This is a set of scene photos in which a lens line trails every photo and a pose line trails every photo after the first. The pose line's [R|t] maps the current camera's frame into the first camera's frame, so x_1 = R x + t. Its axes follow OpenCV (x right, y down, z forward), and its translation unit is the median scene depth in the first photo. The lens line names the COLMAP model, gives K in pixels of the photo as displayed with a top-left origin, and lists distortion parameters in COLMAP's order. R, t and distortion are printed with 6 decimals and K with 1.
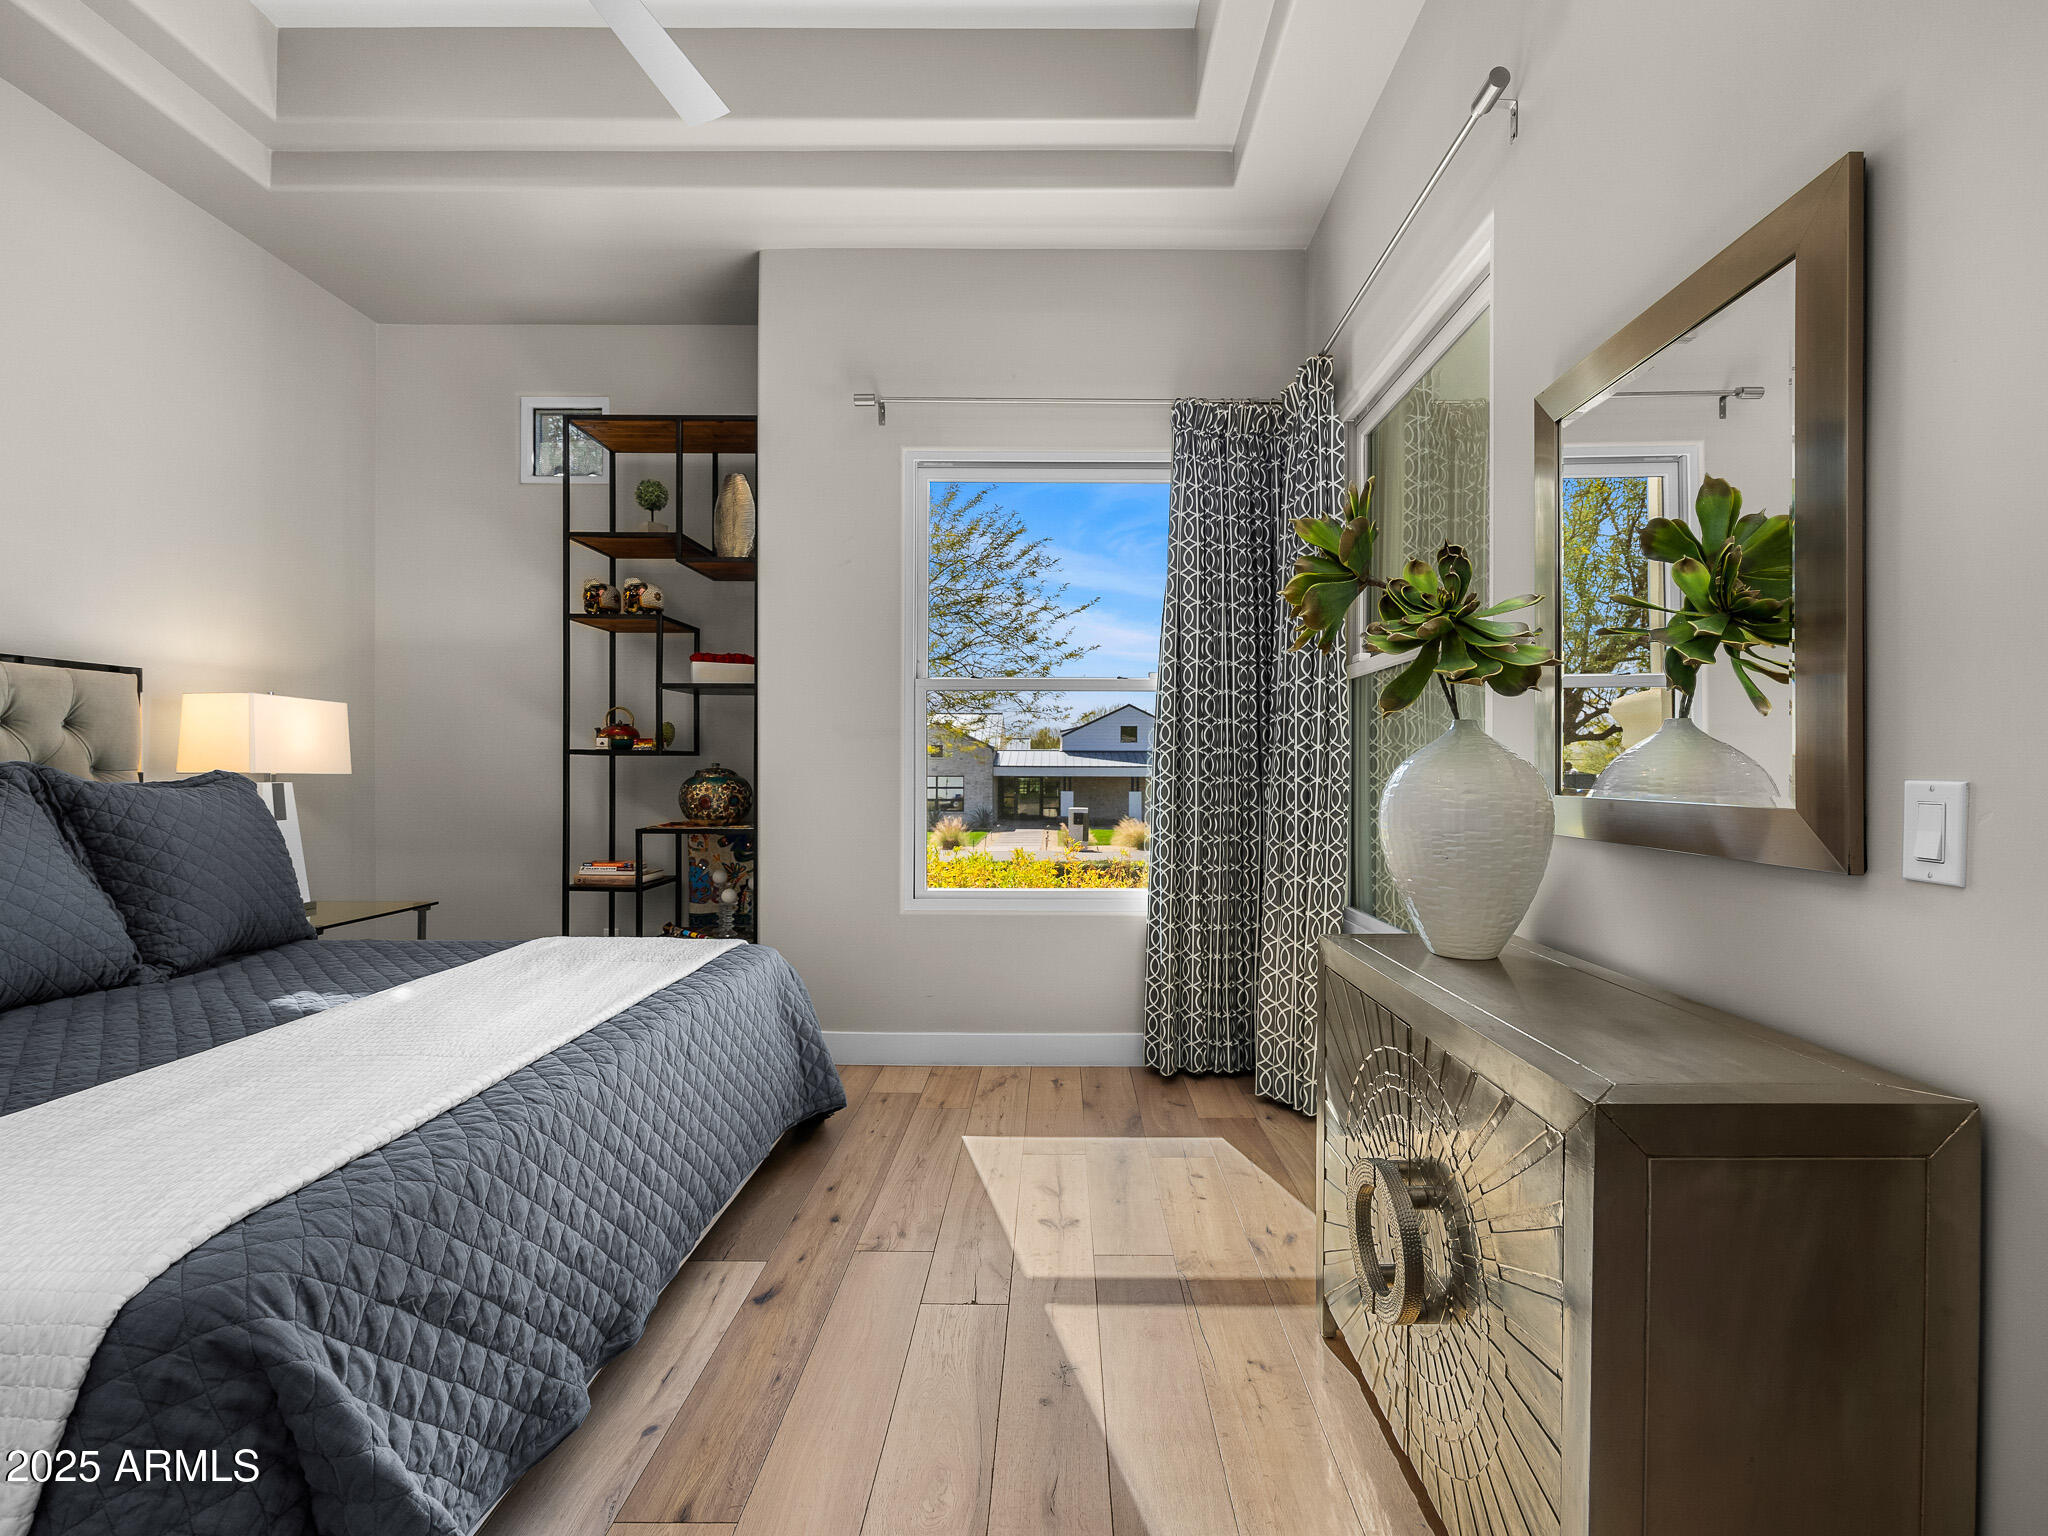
lens RADIAL K [[805.8, 0, 1024.0], [0, 805.8, 768.0], [0, 0, 1]] dist [0.000148, 0.000038]
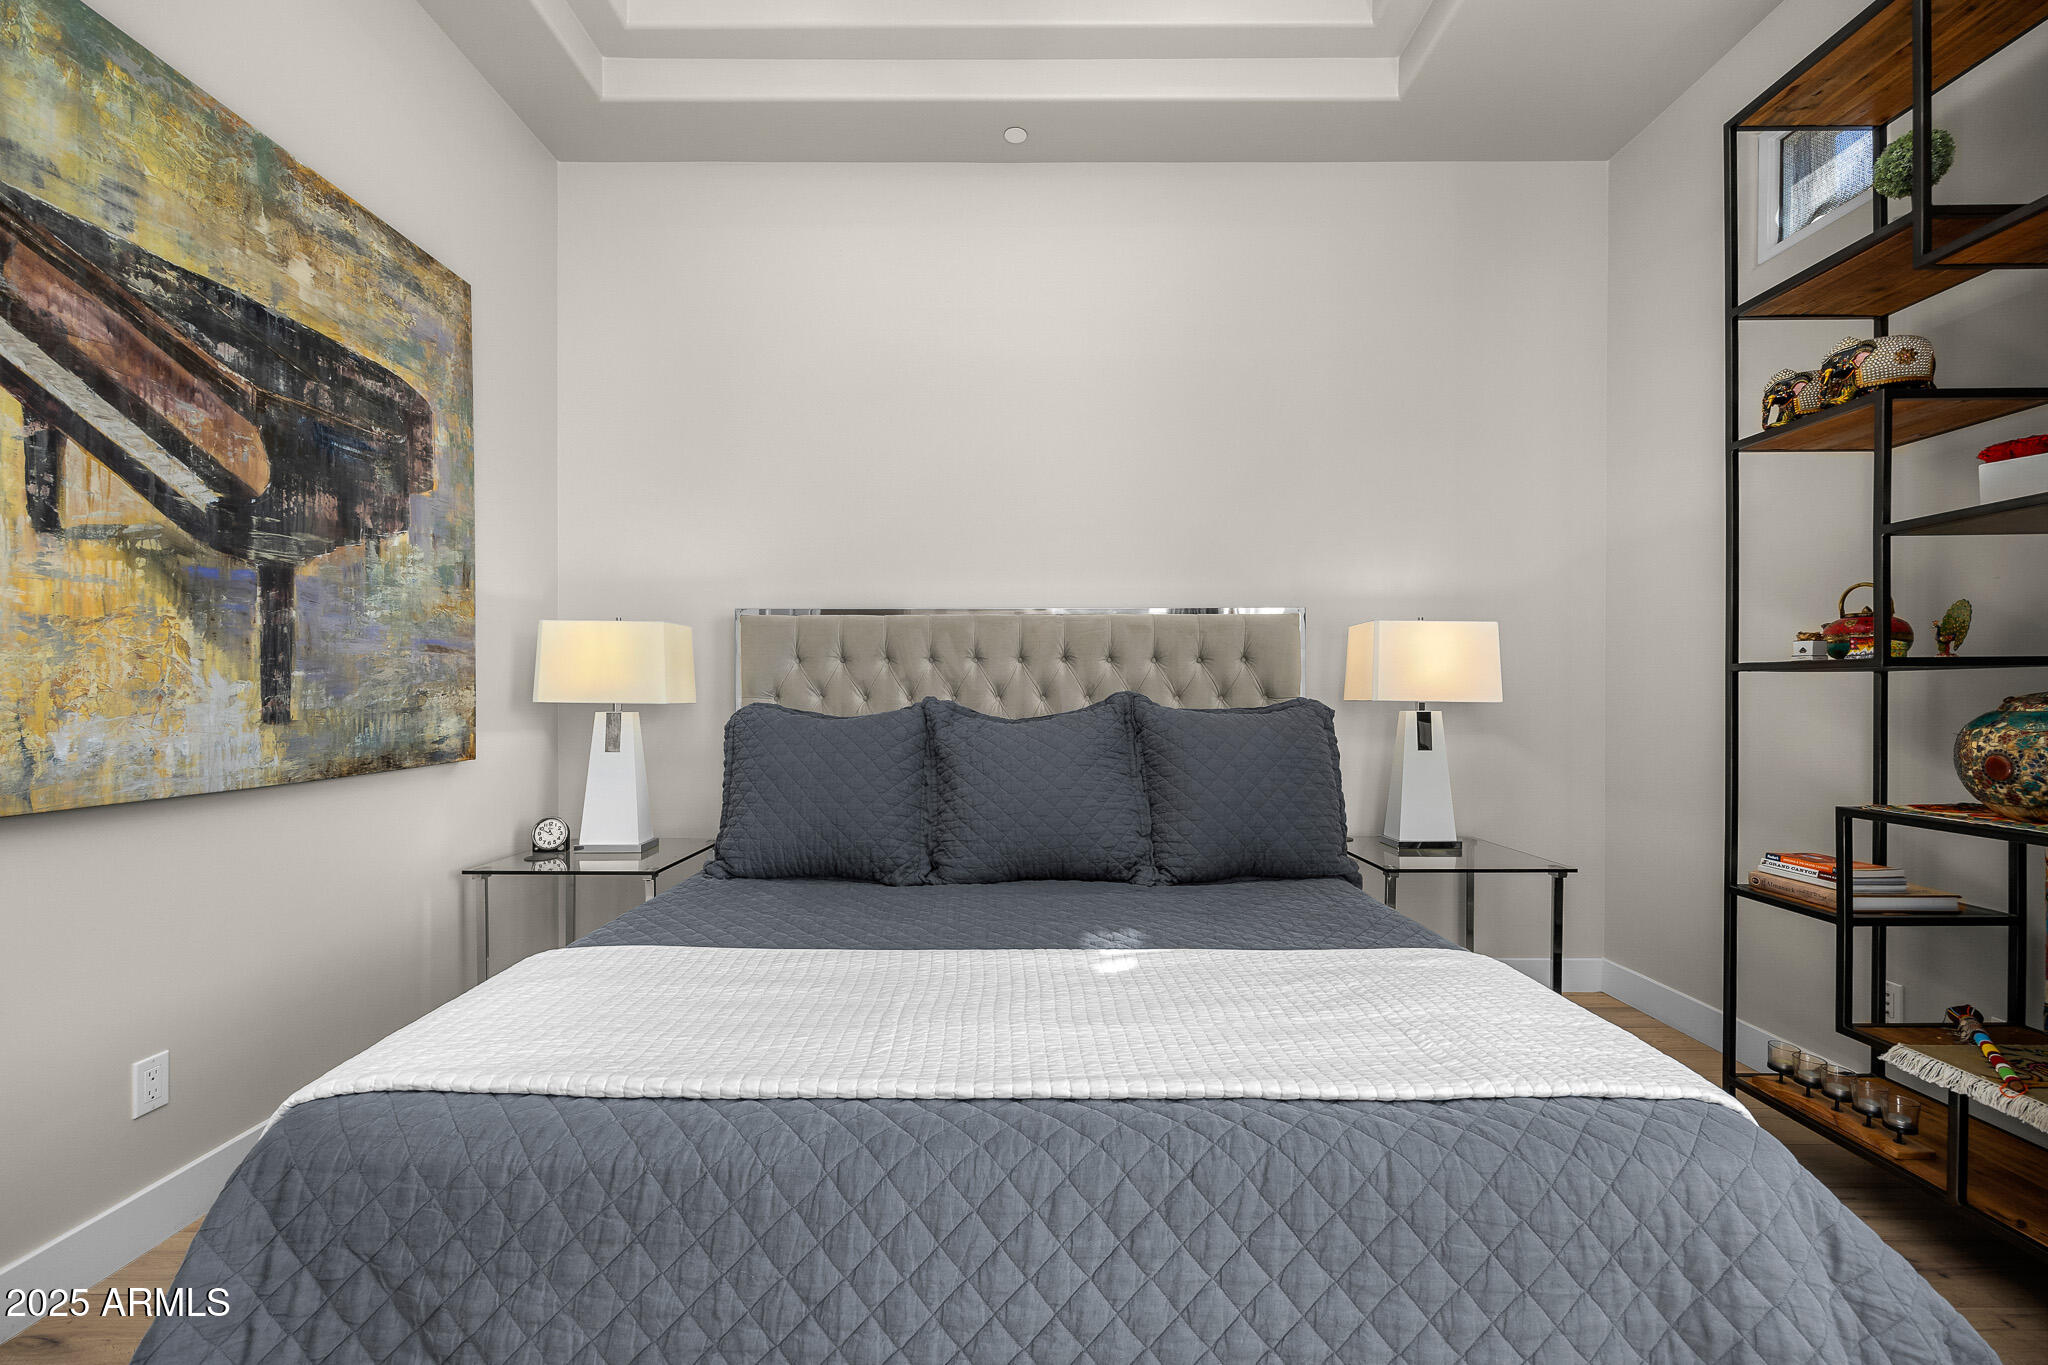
lens RADIAL K [[848.2, 0, 1025.8], [0, 848.2, 699.4], [0, 0, 1]] dist [0.011502, 0.000010]
pose [[0.035566, 0.001194, -0.999367, 0.068825], [0.005242, 0.999985, 0.001381, 0.000932], [0.999354, -0.005288, 0.035559, 0.450947]]
